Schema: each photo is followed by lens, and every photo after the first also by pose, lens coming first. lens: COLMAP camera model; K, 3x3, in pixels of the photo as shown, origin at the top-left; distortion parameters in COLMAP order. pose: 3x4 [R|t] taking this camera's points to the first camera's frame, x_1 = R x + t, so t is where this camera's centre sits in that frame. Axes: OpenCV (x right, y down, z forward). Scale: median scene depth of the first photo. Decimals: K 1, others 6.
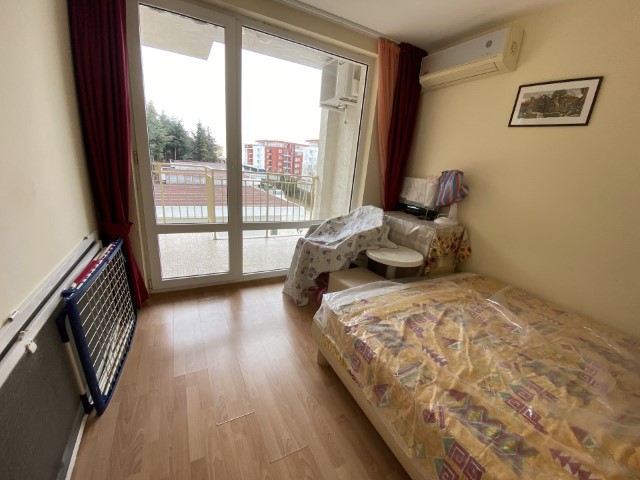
lens RADIAL K [[258.9, 0, 317.4], [0, 258.9, 243.6], [0, 0, 1]] dist [0.022266, -0.021308]
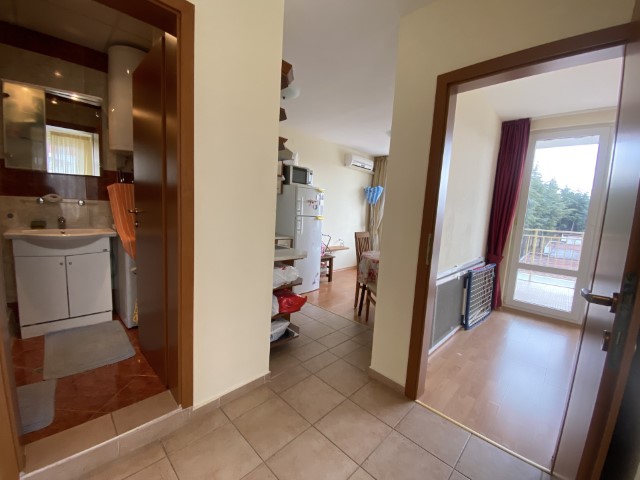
lens RADIAL K [[258.9, 0, 317.4], [0, 258.9, 243.6], [0, 0, 1]] dist [0.022266, -0.021308]
pose [[0.309266, 0.047657, -0.949781, 0.394159], [-0.304601, 0.951089, -0.051461, 0.215696], [0.900873, 0.305220, 0.308656, -0.490767]]
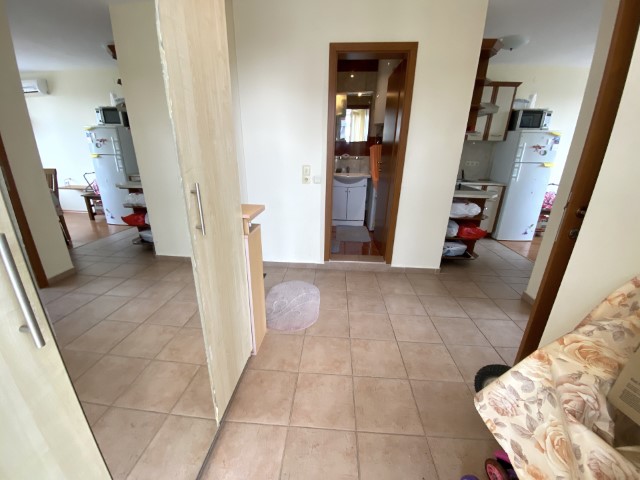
lens RADIAL K [[258.9, 0, 317.4], [0, 258.9, 243.6], [0, 0, 1]] dist [0.022266, -0.021308]
pose [[-0.523675, 0.196095, -0.829042, 0.821076], [-0.300846, 0.867881, 0.395315, 0.184811], [0.797029, 0.456431, -0.395494, -0.319428]]
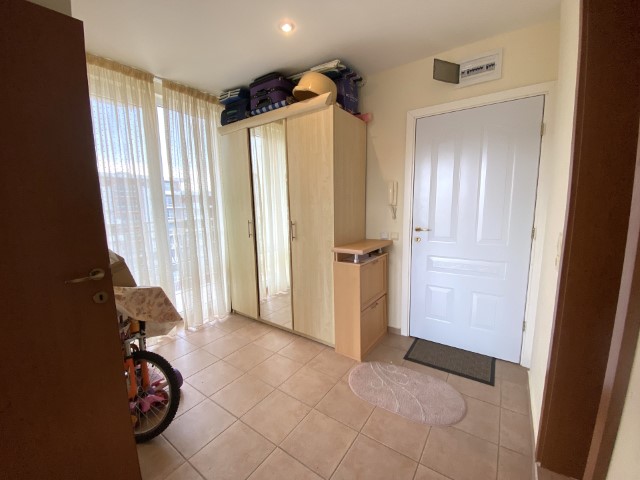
lens RADIAL K [[258.9, 0, 317.4], [0, 258.9, 243.6], [0, 0, 1]] dist [0.022266, -0.021308]
pose [[-0.448741, -0.203915, 0.870086, -0.173781], [0.245923, 0.907851, 0.339599, 0.088469], [-0.859159, 0.366367, -0.357242, -0.338139]]
